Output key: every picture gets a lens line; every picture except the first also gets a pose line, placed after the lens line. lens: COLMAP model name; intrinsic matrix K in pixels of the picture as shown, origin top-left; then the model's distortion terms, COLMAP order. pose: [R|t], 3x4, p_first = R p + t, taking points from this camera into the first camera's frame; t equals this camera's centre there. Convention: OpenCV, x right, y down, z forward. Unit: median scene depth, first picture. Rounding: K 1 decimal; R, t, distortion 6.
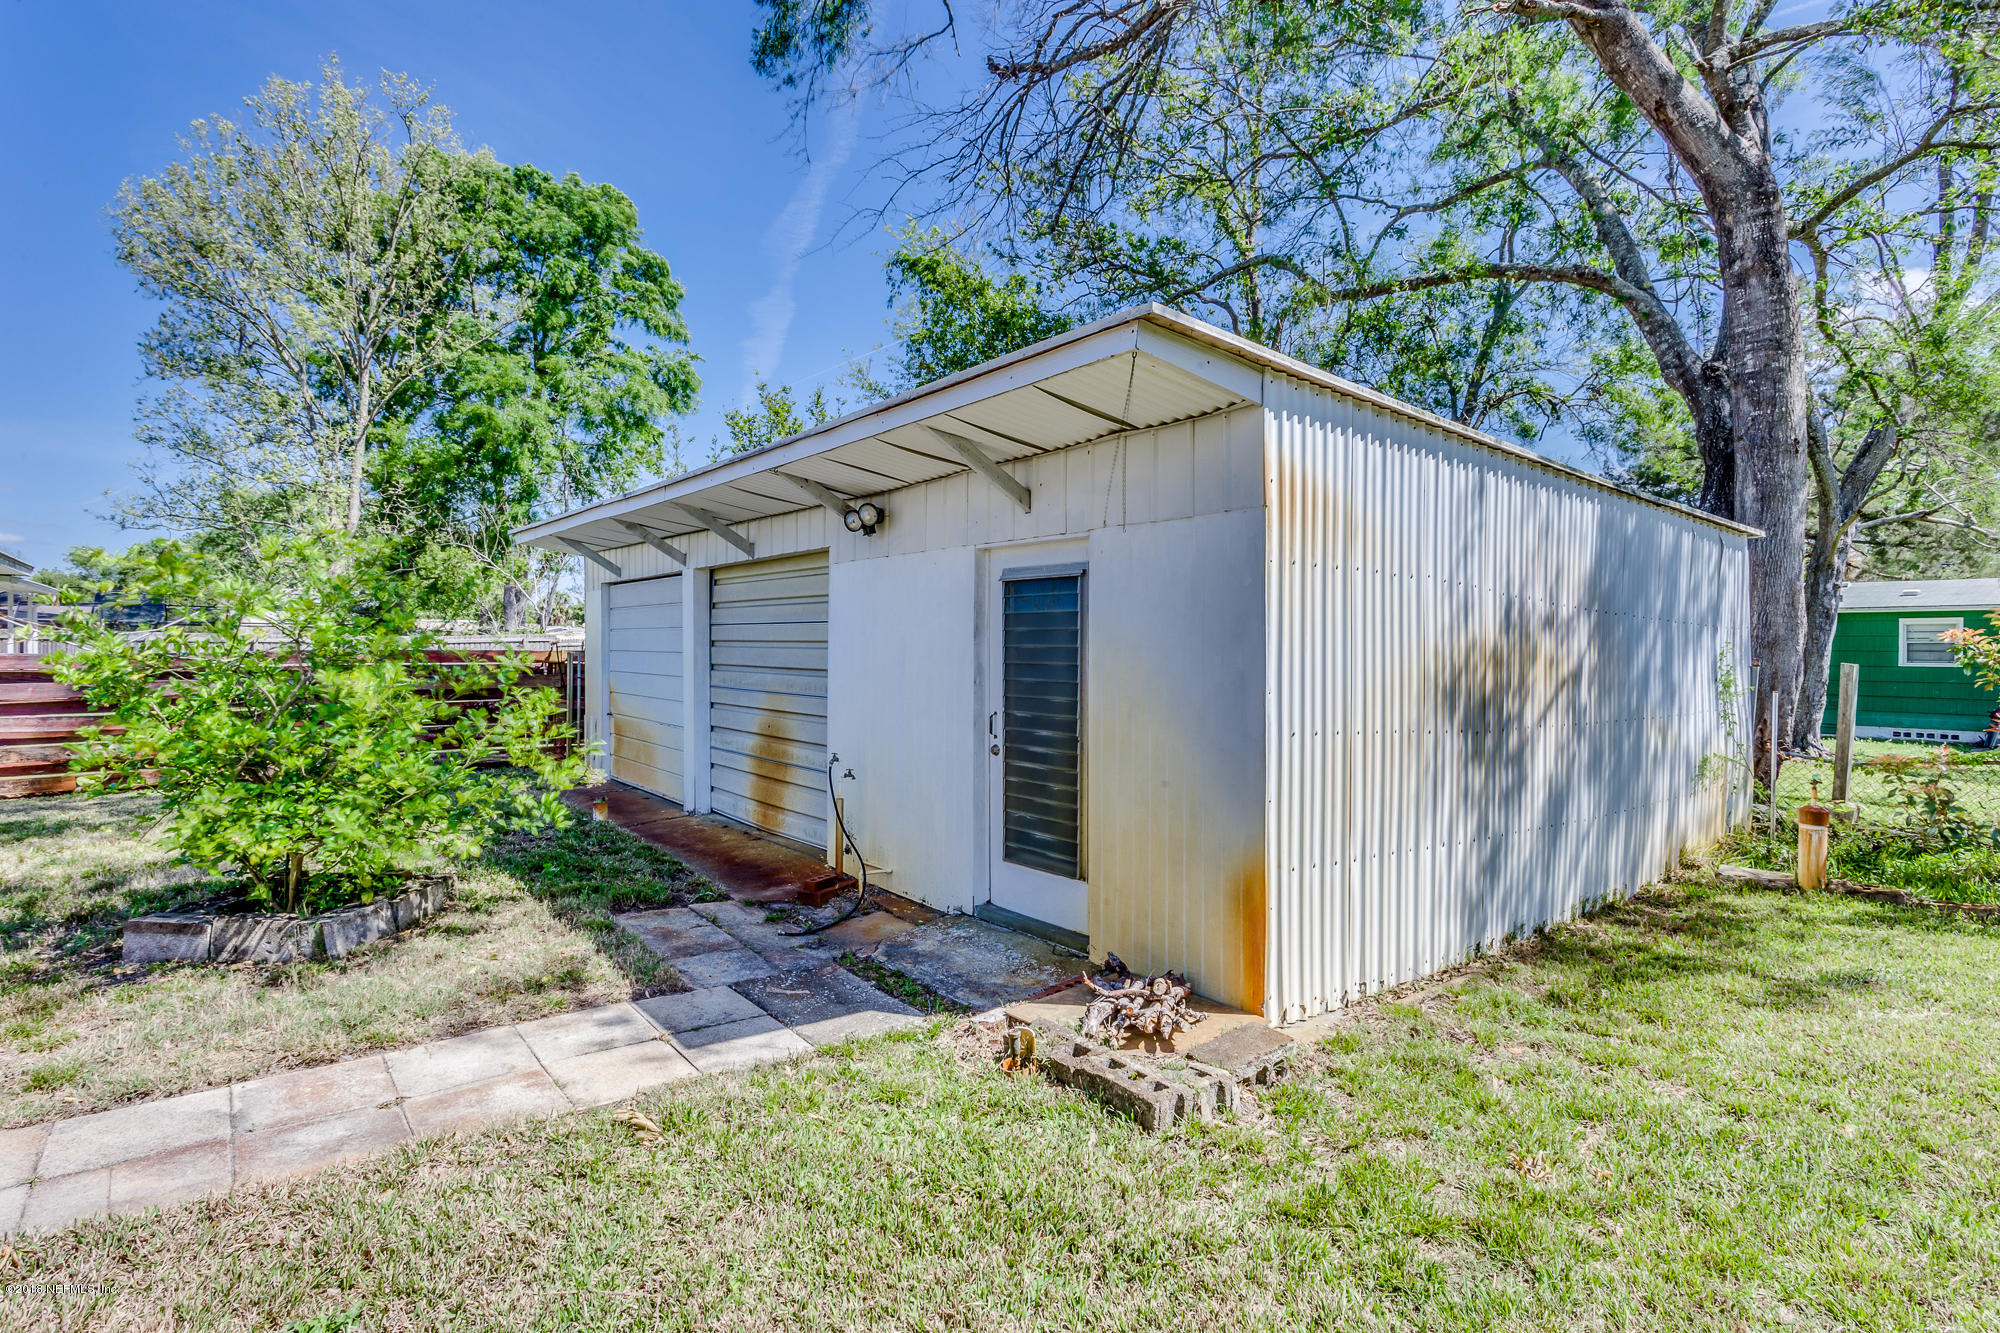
lens RADIAL K [[1004.2, 0, 1000.0], [0, 1004.2, 666.5], [0, 0, 1]] dist [0.003912, 0.000471]
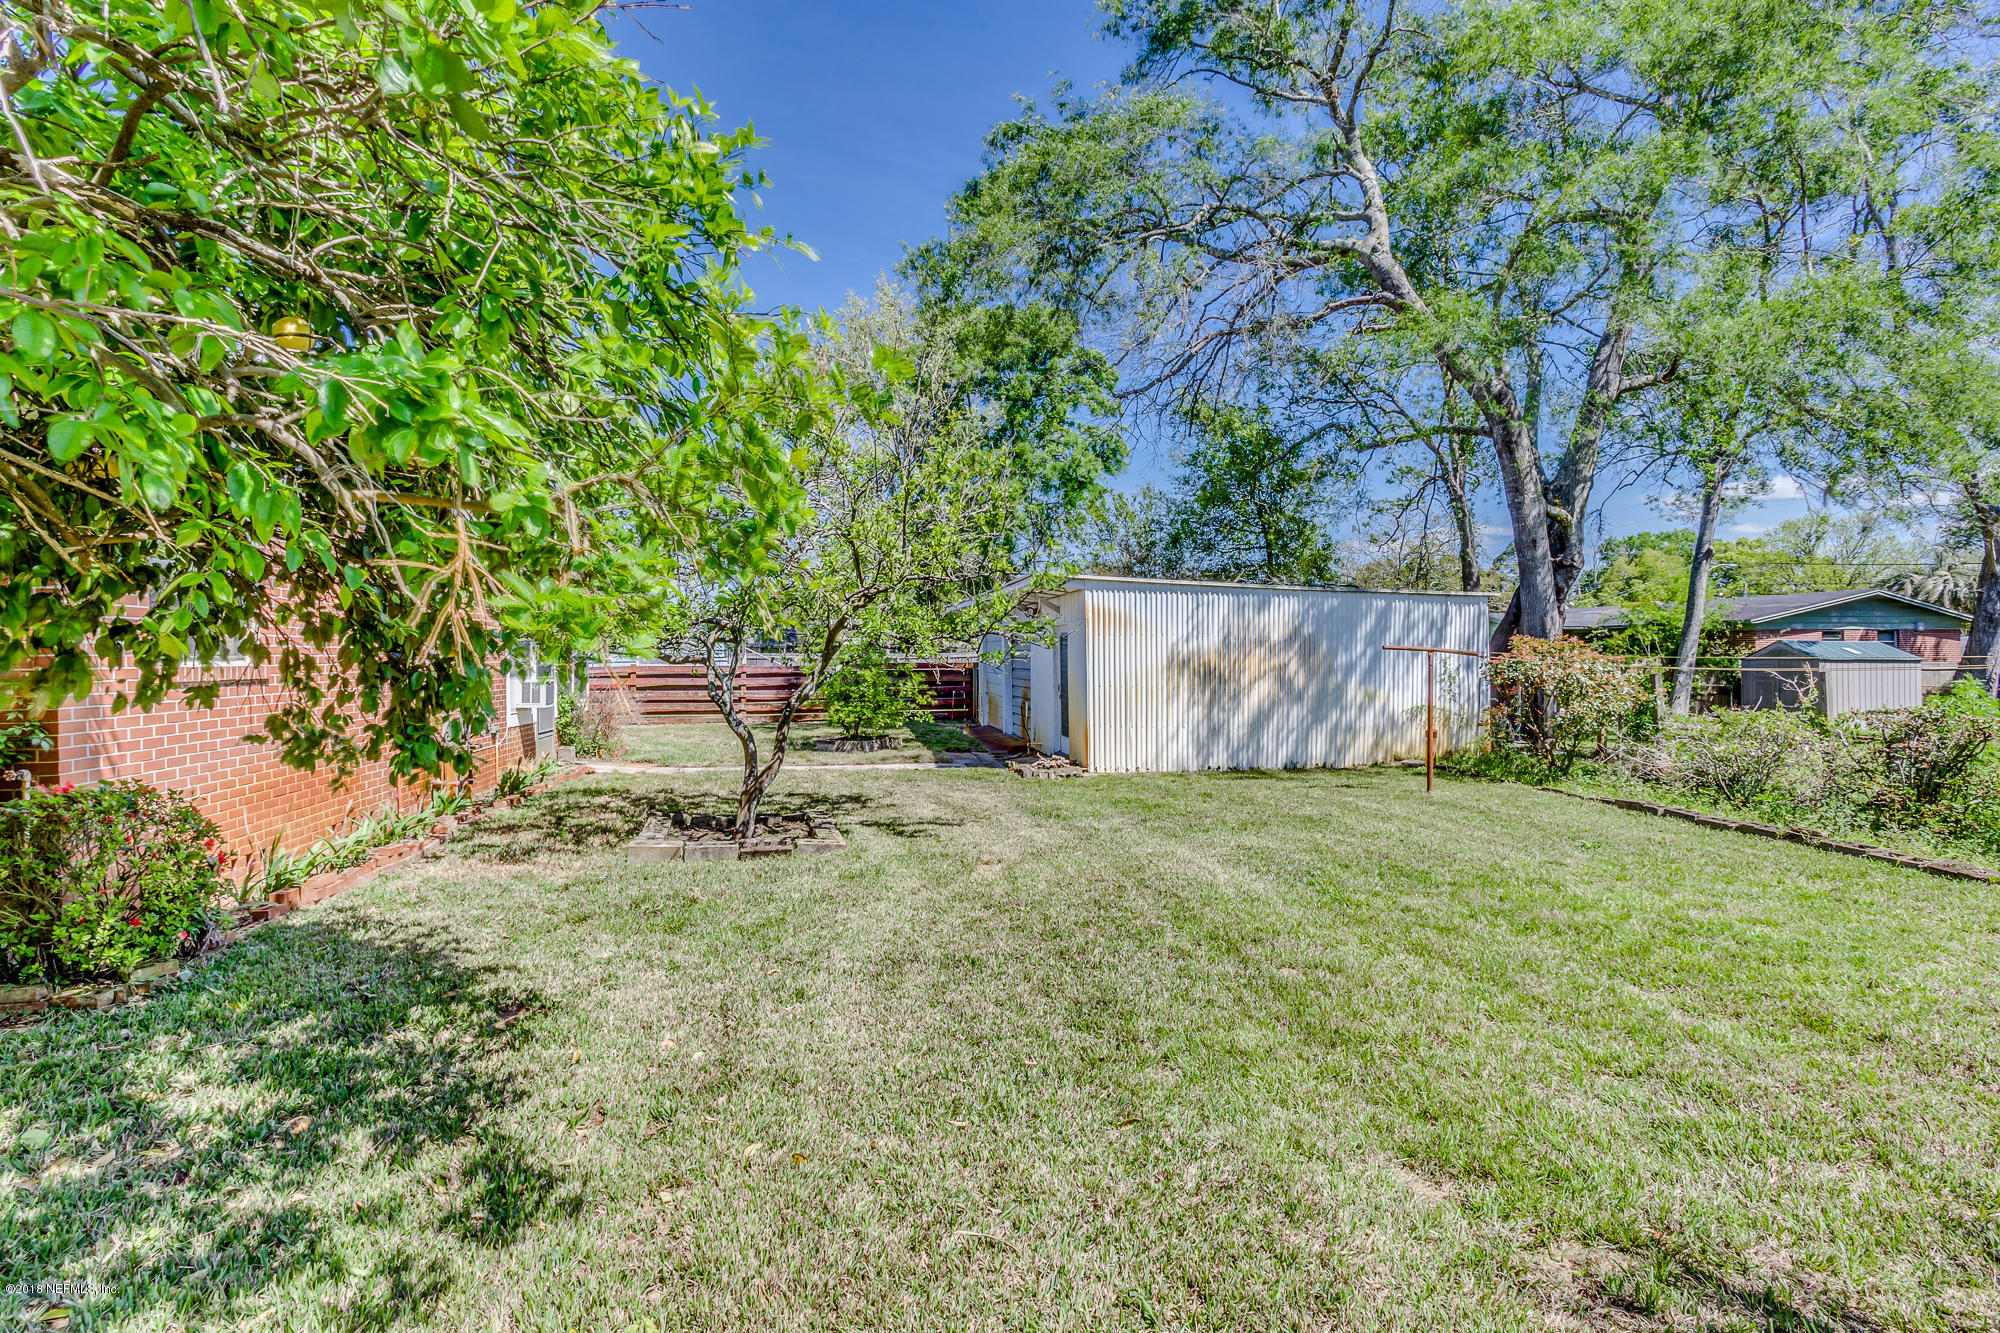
lens RADIAL K [[1004.2, 0, 1000.0], [0, 1004.2, 666.5], [0, 0, 1]] dist [0.003912, 0.000471]
pose [[0.888576, -0.005507, -0.458696, 0.151461], [0.000646, 0.999942, -0.010754, 0.004049], [0.458728, 0.009259, 0.888528, -0.210779]]
